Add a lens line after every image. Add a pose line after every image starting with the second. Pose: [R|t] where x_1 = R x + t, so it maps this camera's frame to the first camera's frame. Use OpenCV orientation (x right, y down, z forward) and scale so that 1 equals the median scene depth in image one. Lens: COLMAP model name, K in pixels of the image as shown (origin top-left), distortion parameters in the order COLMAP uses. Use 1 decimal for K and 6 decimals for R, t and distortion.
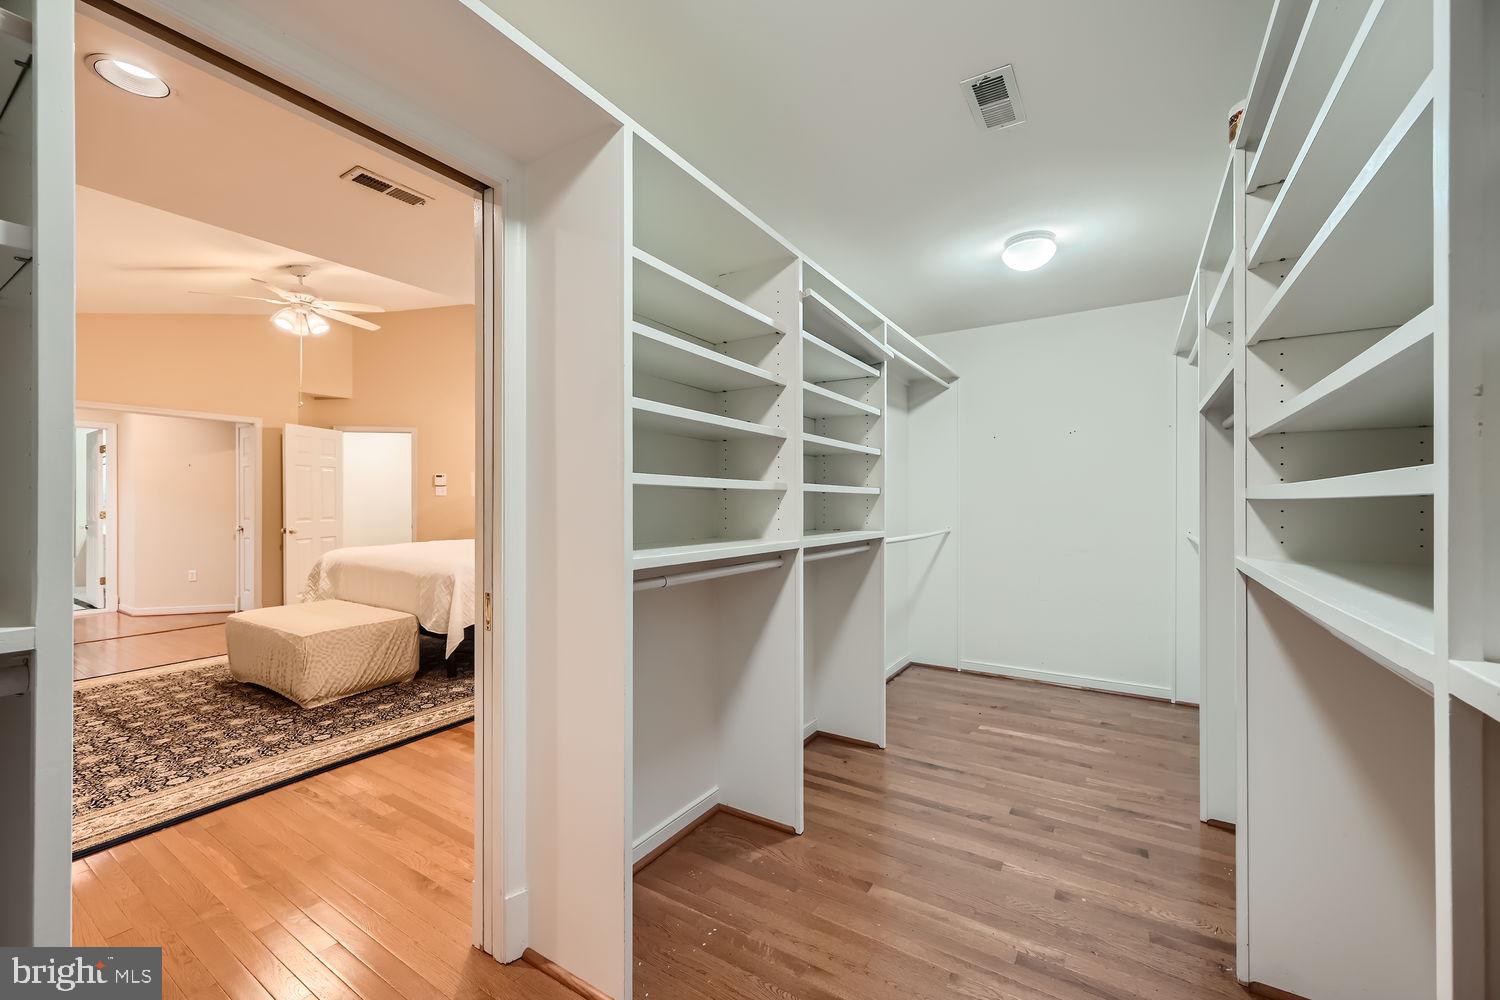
lens RADIAL K [[596.9, 0, 751.6], [0, 596.9, 501.7], [0, 0, 1]] dist [-0.000847, 0.000552]
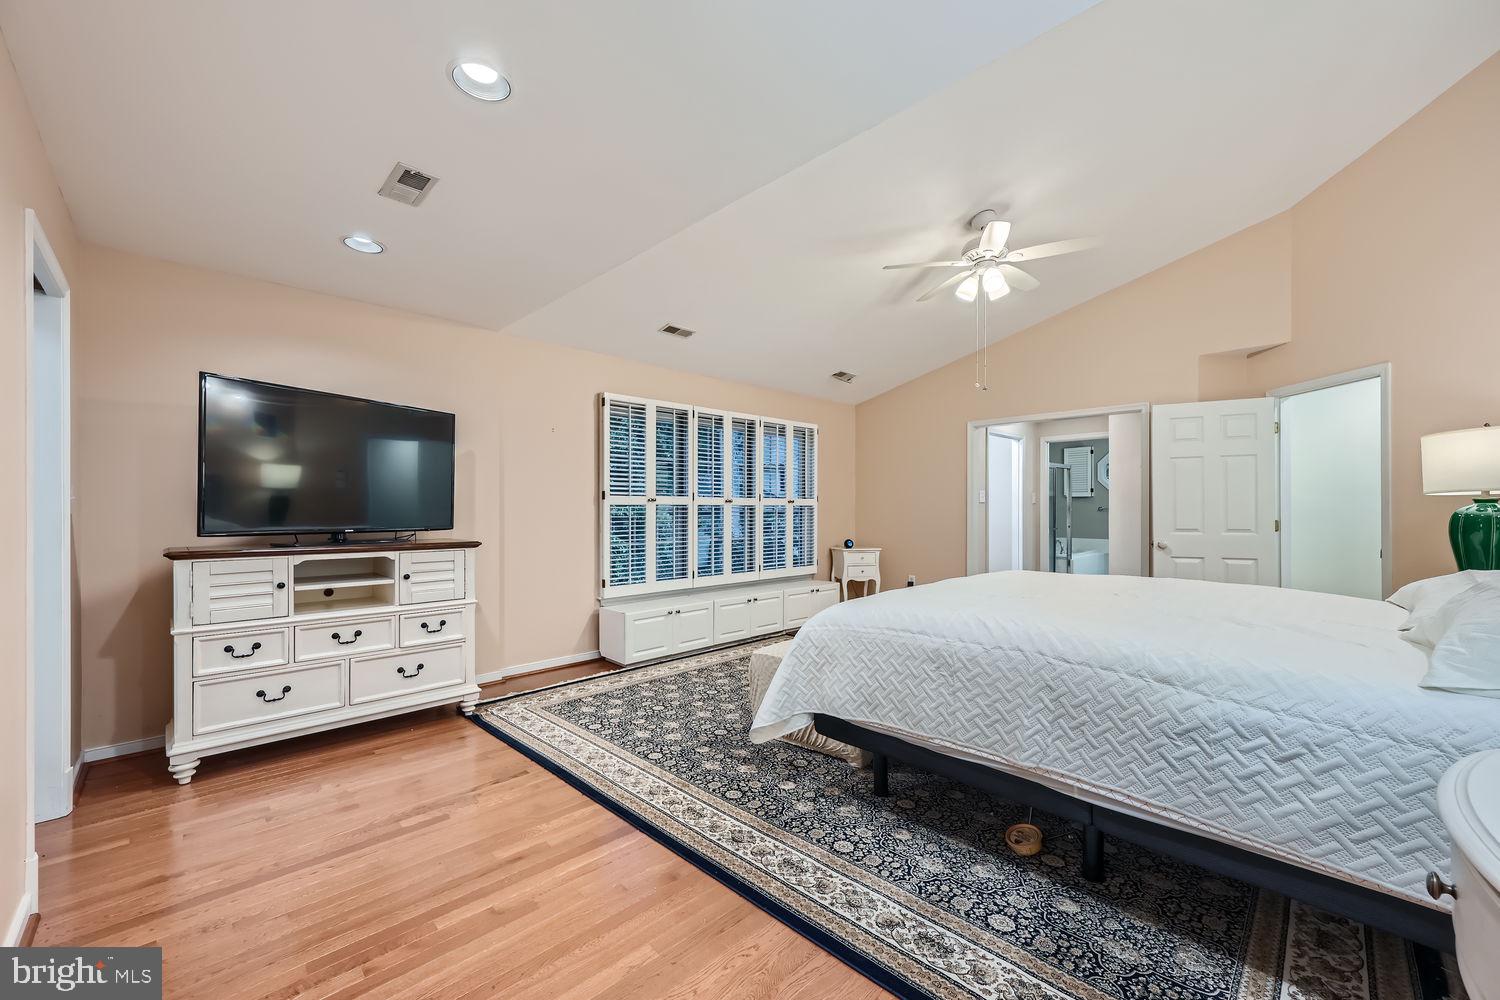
lens RADIAL K [[596.9, 0, 747.0], [0, 596.9, 491.4], [0, 0, 1]] dist [-0.000847, 0.000552]
pose [[-0.235186, -0.023965, -0.971655, 0.169619], [-0.000545, 0.999699, -0.024525, 0.002432], [0.971950, -0.005238, -0.235128, 1.387849]]
